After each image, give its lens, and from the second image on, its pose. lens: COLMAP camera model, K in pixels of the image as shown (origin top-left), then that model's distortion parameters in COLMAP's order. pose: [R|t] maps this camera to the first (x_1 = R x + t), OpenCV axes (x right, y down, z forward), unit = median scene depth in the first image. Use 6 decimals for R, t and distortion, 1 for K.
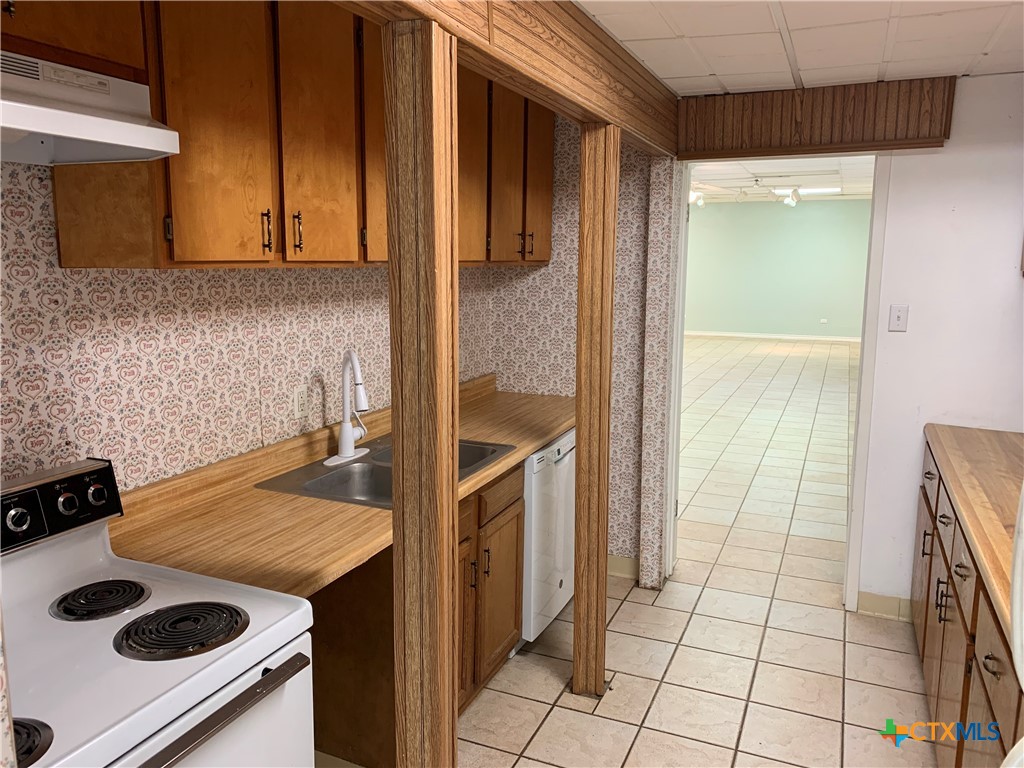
lens RADIAL K [[781.8, 0, 510.7], [0, 781.8, 379.8], [0, 0, 1]] dist [0.060441, -0.065136]
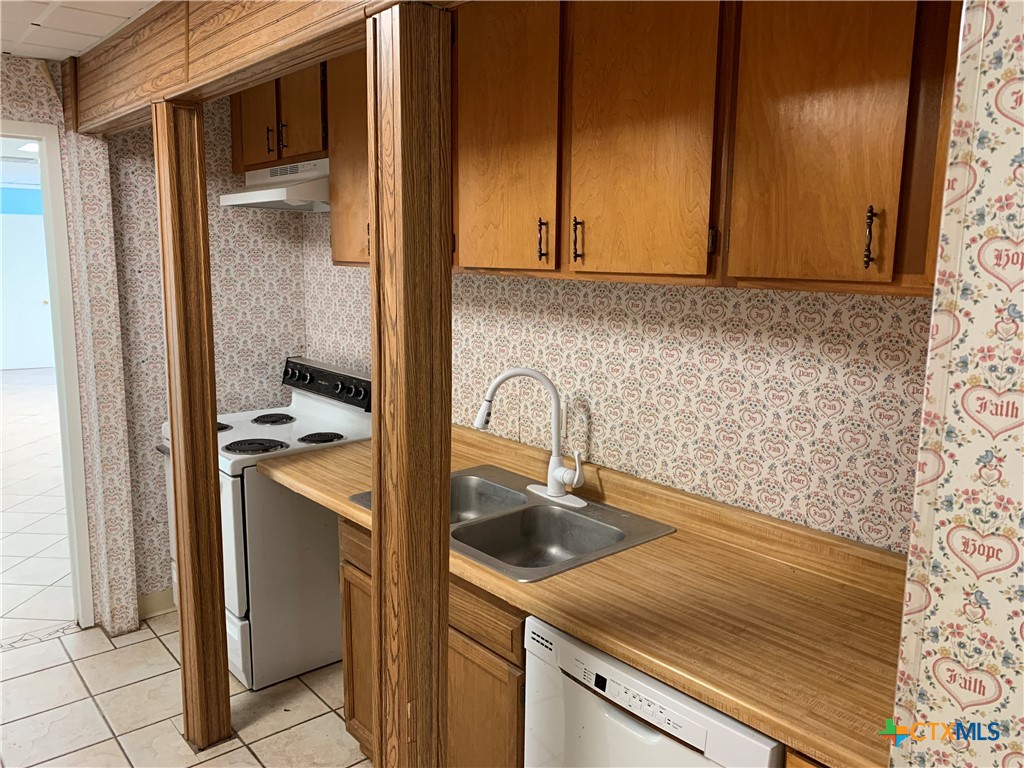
lens RADIAL K [[781.8, 0, 553.2], [0, 781.8, 380.5], [0, 0, 1]] dist [0.060441, -0.065136]
pose [[-0.406966, 0.115136, -0.906158, 0.563461], [-0.175651, 0.963646, 0.201327, -0.198246], [0.896396, 0.241101, -0.371948, 1.293849]]
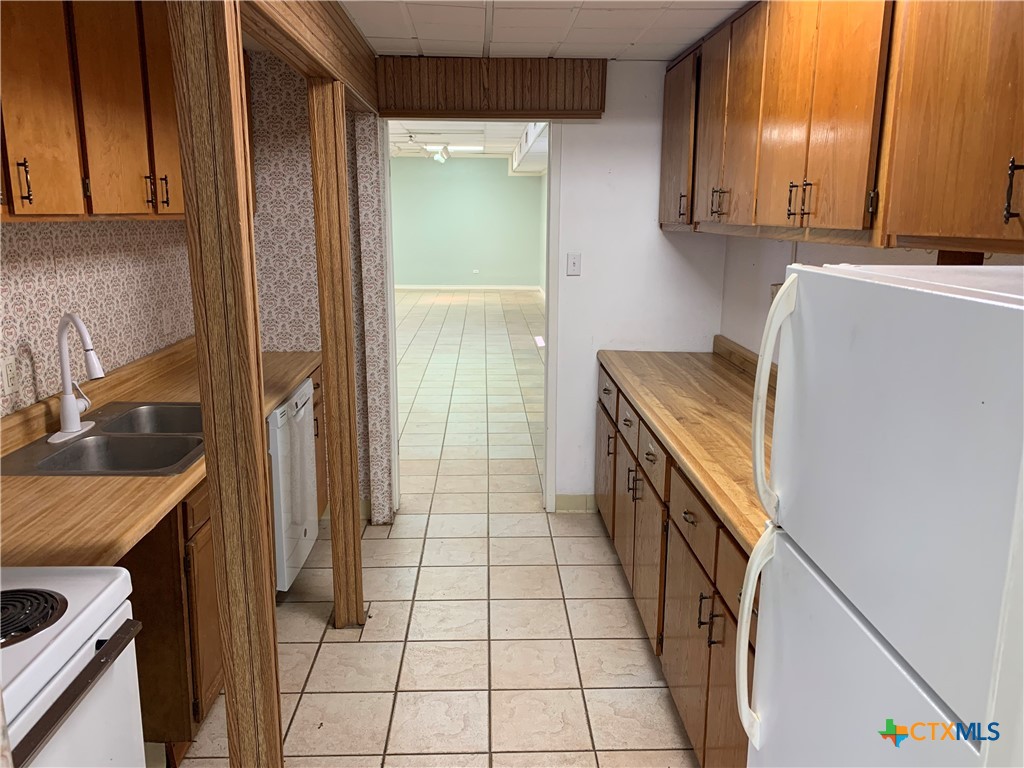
lens RADIAL K [[781.8, 0, 511.4], [0, 781.8, 379.4], [0, 0, 1]] dist [0.060441, -0.065136]
pose [[0.904388, -0.091315, 0.416825, -0.125382], [0.067561, 0.995155, 0.071426, 0.006729], [-0.421328, -0.036435, 0.906176, -0.045102]]
